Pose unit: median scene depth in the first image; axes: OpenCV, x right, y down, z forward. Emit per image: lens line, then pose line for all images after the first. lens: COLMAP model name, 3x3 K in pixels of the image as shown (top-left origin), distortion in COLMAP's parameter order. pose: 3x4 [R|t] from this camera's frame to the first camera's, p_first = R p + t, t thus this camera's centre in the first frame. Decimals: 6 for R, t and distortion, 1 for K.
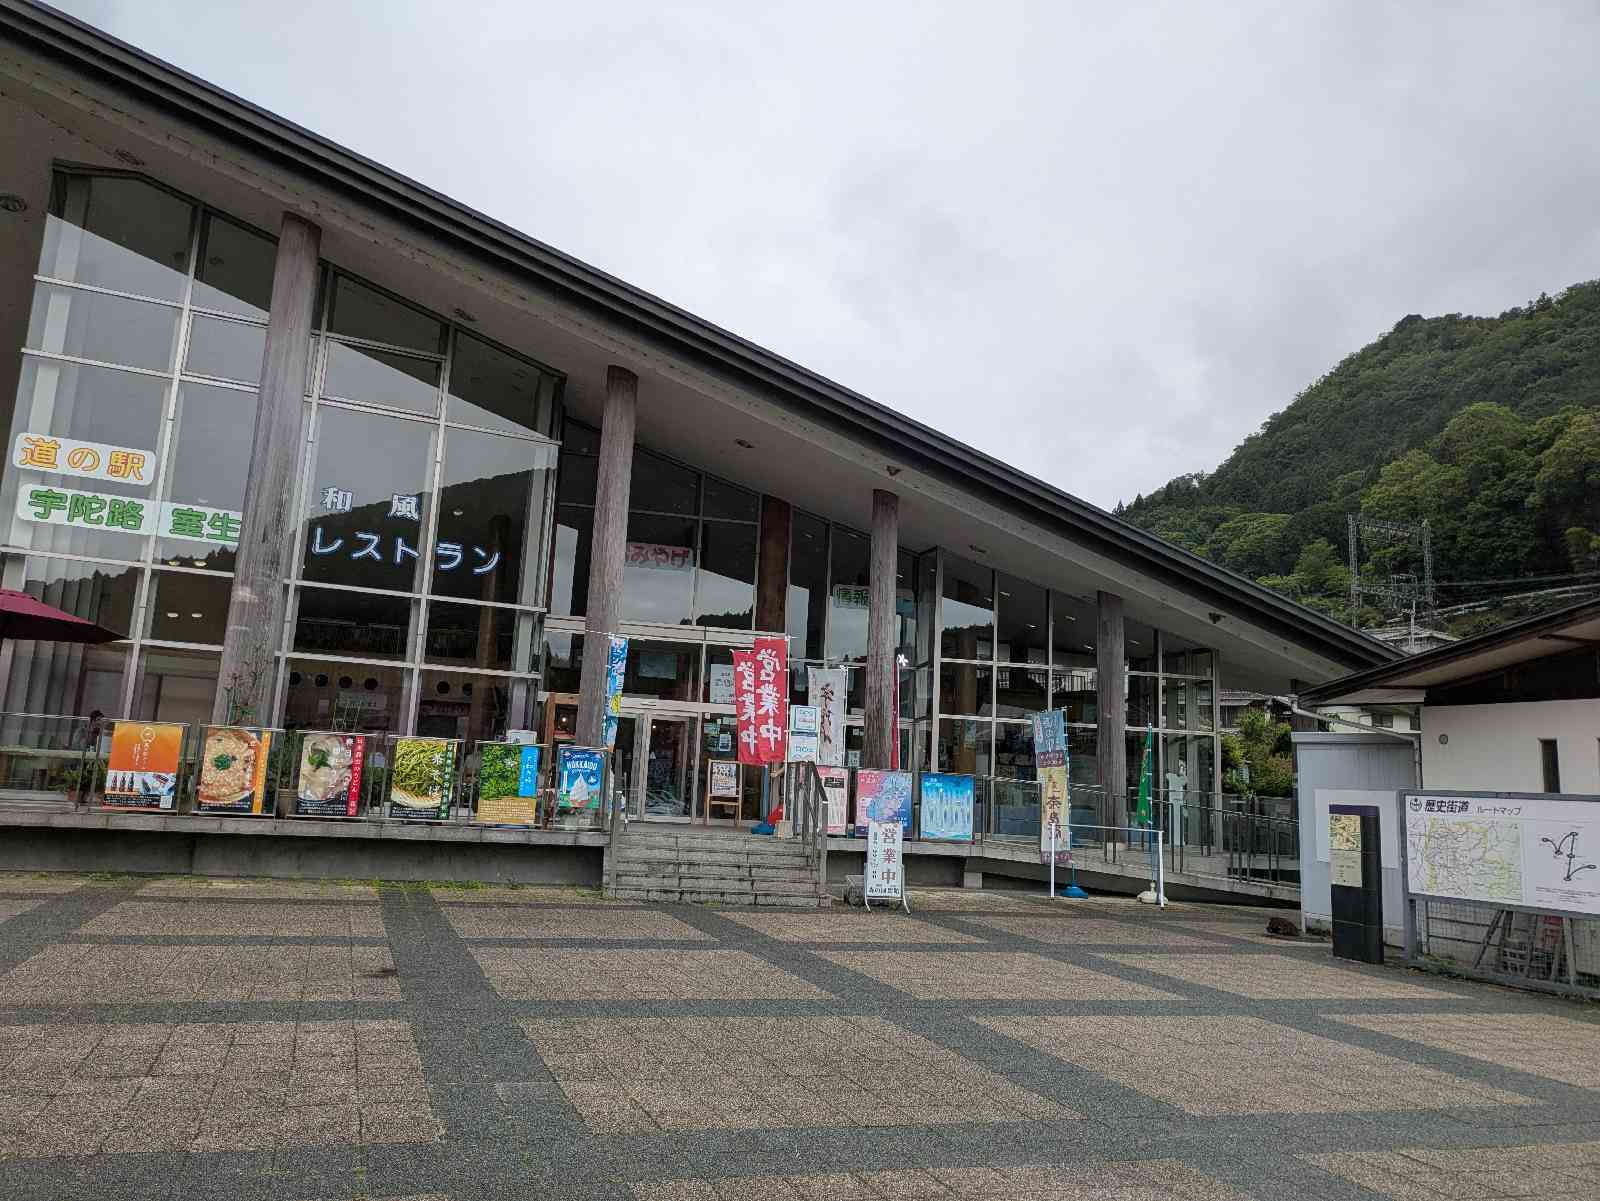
lens RADIAL K [[1201.2, 0, 799.4], [0, 1201.2, 592.4], [0, 0, 1]] dist [0.033618, -0.036212]
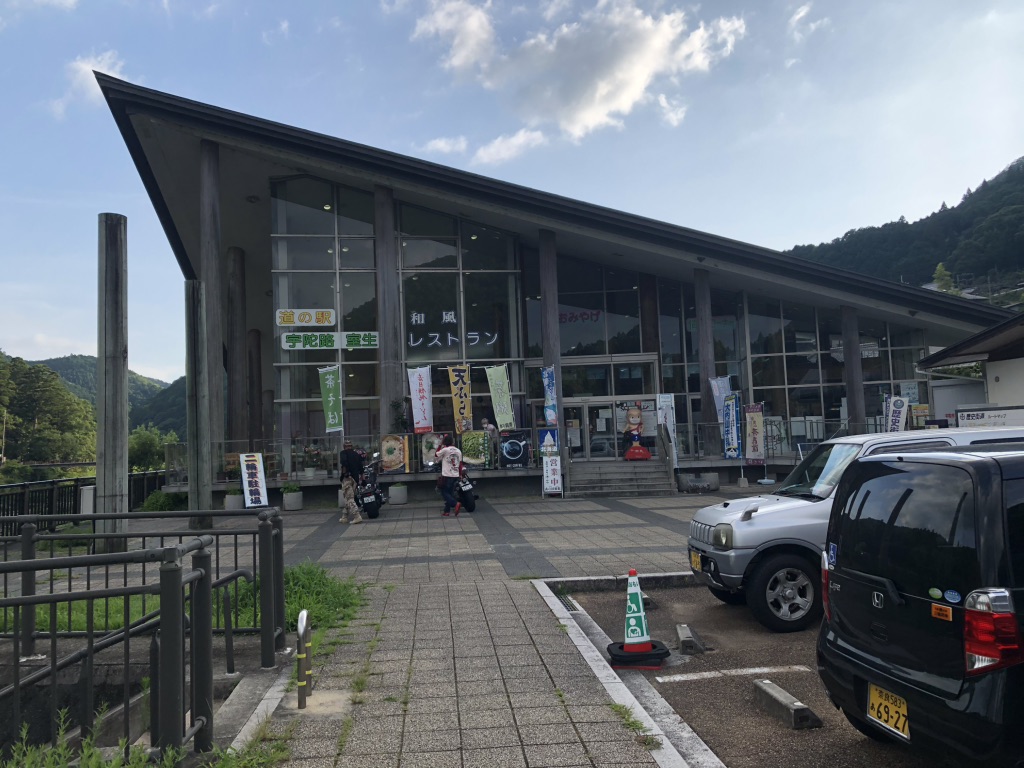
lens RADIAL K [[820.4, 0, 513.4], [0, 820.4, 383.0], [0, 0, 1]] dist [0.027897, -0.016152]
pose [[0.963507, -0.111561, -0.243326, 0.101831], [0.132667, 0.988535, 0.072103, -0.050906], [0.232493, -0.101753, 0.967261, -0.325461]]
